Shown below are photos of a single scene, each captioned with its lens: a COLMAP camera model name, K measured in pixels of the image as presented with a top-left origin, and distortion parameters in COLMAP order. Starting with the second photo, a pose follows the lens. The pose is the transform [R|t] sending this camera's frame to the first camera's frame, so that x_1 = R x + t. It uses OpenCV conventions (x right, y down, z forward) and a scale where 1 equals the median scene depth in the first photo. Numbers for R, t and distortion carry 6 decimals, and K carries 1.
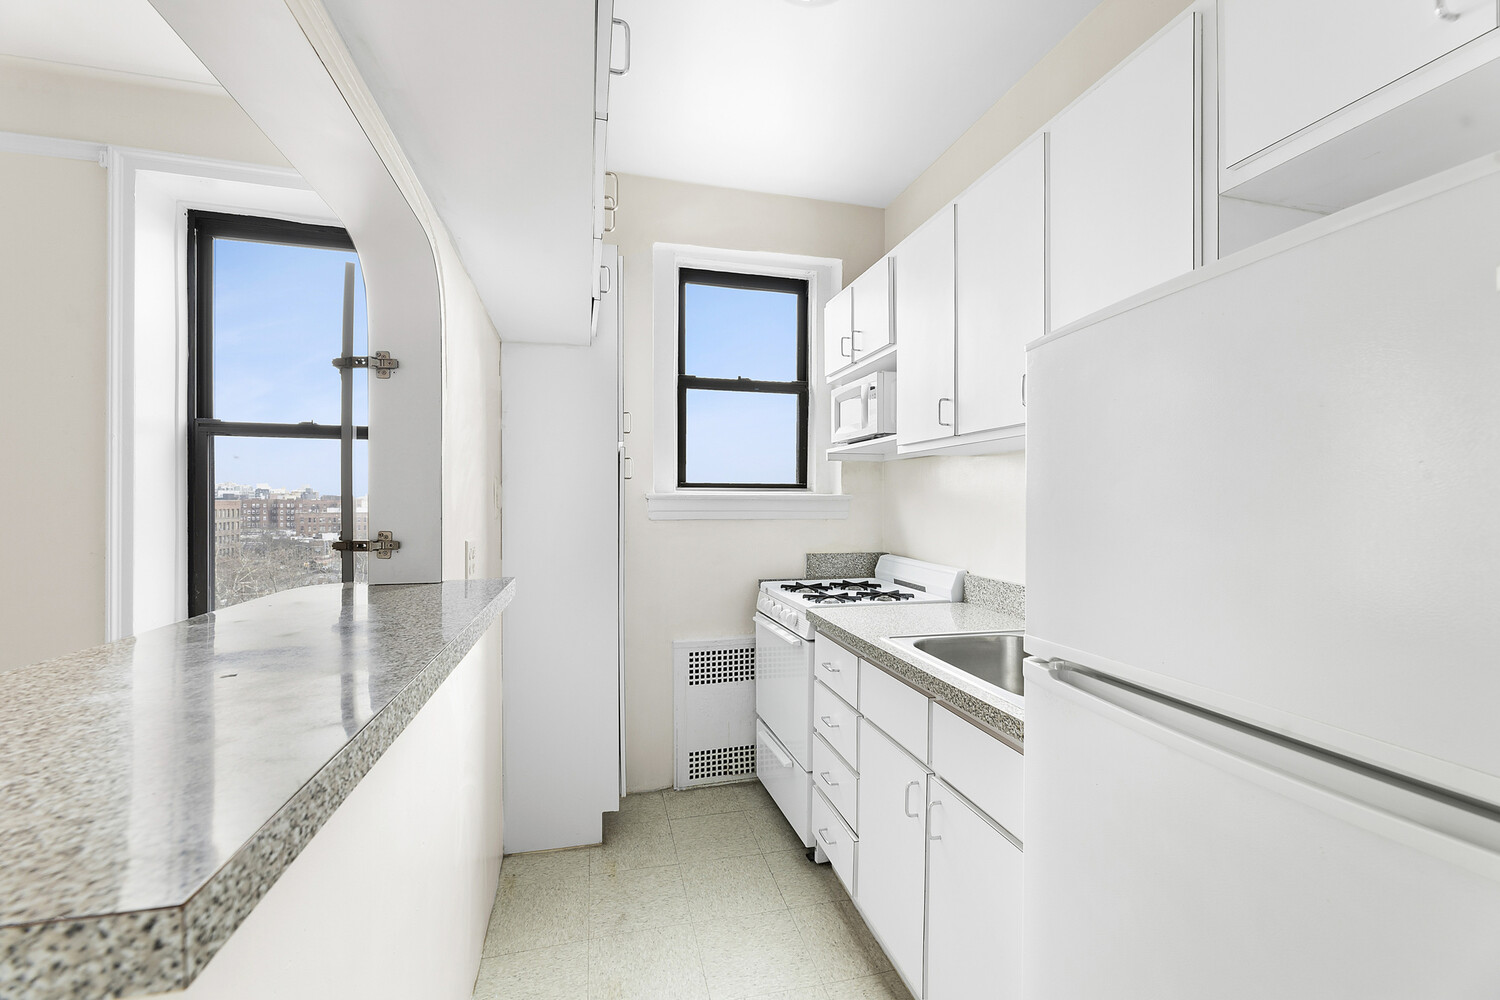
lens RADIAL K [[601.7, 0, 750.0], [0, 601.7, 500.0], [0, 0, 1]] dist [0.000266, 0.000019]
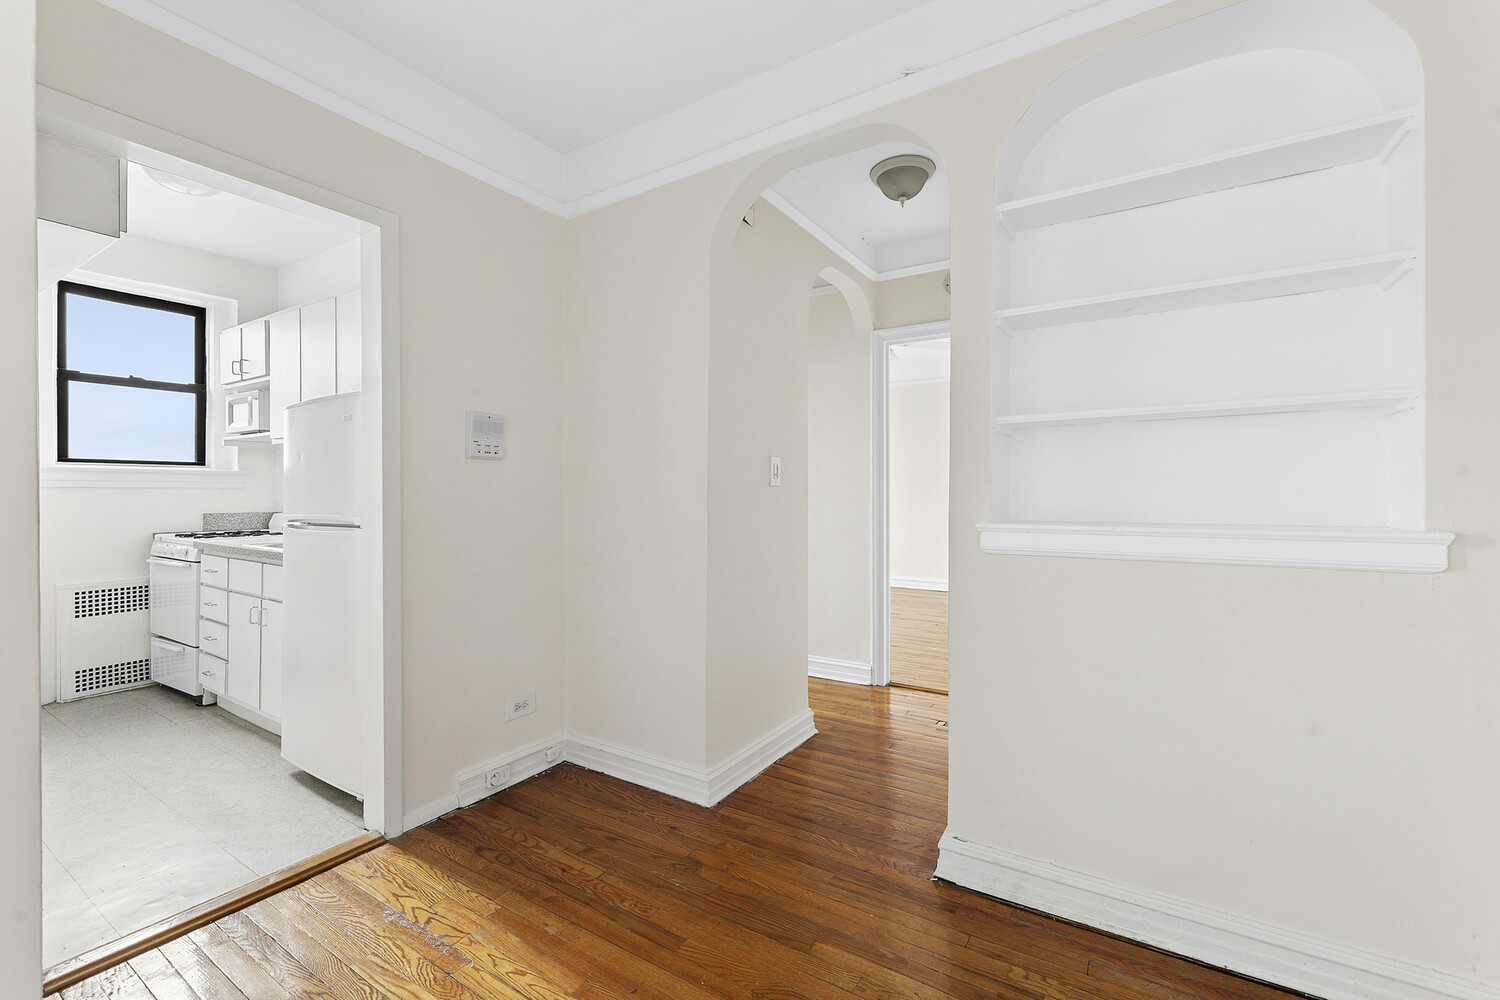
lens RADIAL K [[627.0, 0, 783.6], [0, 627.0, 492.2], [0, 0, 1]] dist [0.000347, 0.000121]
pose [[0.709407, -0.004408, 0.704785, 0.026448], [0.004769, 0.999988, 0.001454, 0.046824], [-0.704783, 0.002330, 0.709419, -0.952656]]
